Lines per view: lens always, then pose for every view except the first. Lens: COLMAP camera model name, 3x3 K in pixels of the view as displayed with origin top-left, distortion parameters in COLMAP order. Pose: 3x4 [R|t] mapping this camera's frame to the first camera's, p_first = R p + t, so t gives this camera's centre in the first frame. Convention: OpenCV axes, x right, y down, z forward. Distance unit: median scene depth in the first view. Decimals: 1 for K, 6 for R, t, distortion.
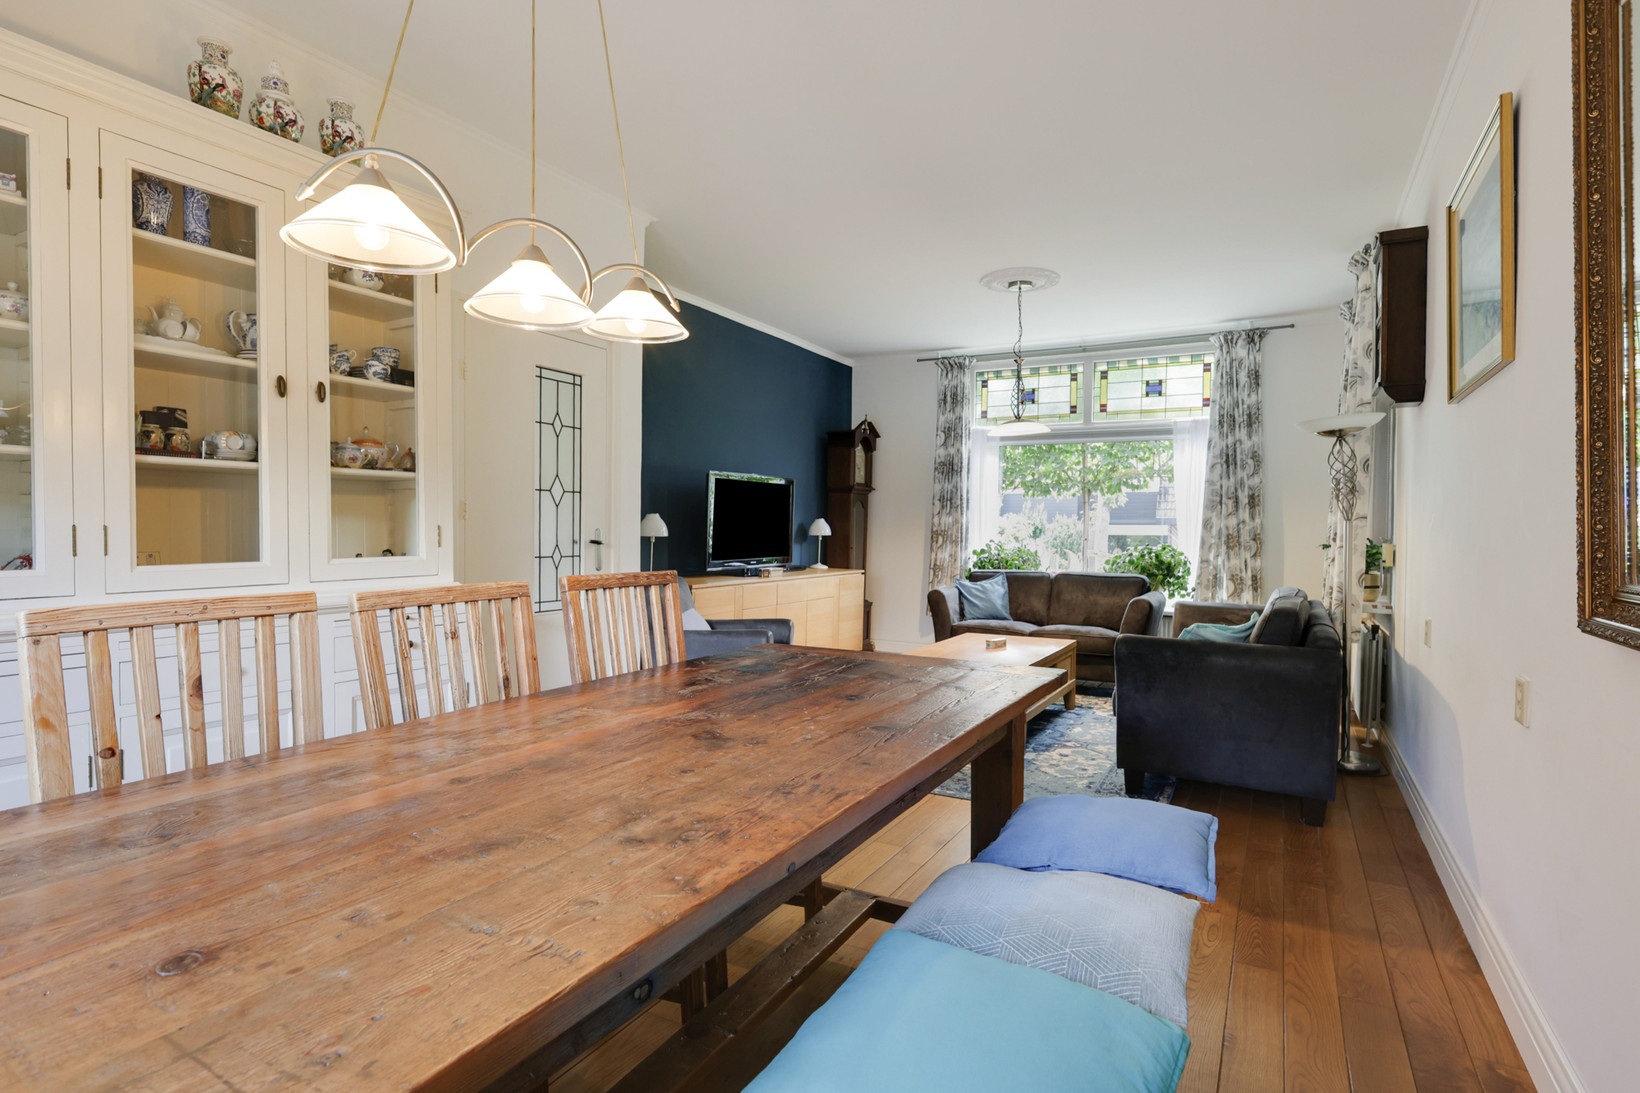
lens RADIAL K [[774.2, 0, 858.0], [0, 774.2, 530.5], [0, 0, 1]] dist [0.001302, 0.002827]
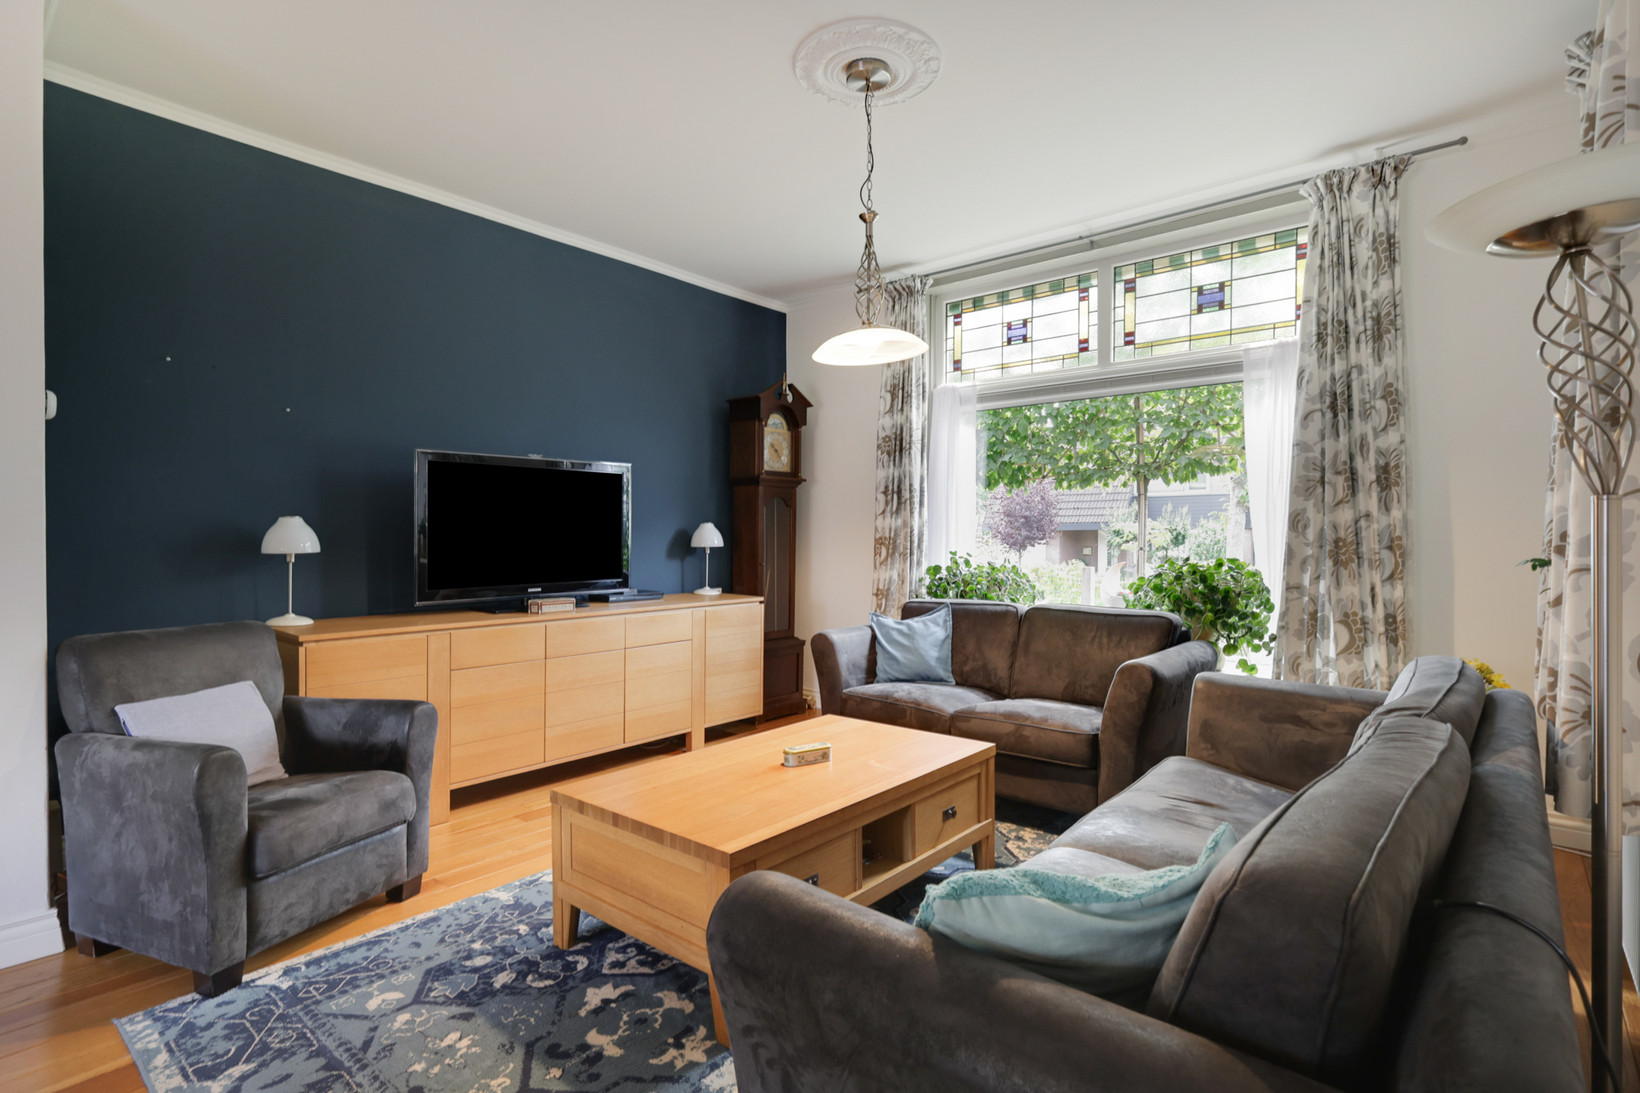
lens RADIAL K [[774.2, 0, 853.8], [0, 774.2, 535.2], [0, 0, 1]] dist [0.001302, 0.002827]
pose [[0.981883, -0.011801, -0.189119, 0.237855], [0.010695, 0.999919, -0.006864, 0.002286], [0.189185, 0.004717, 0.981930, 0.384330]]
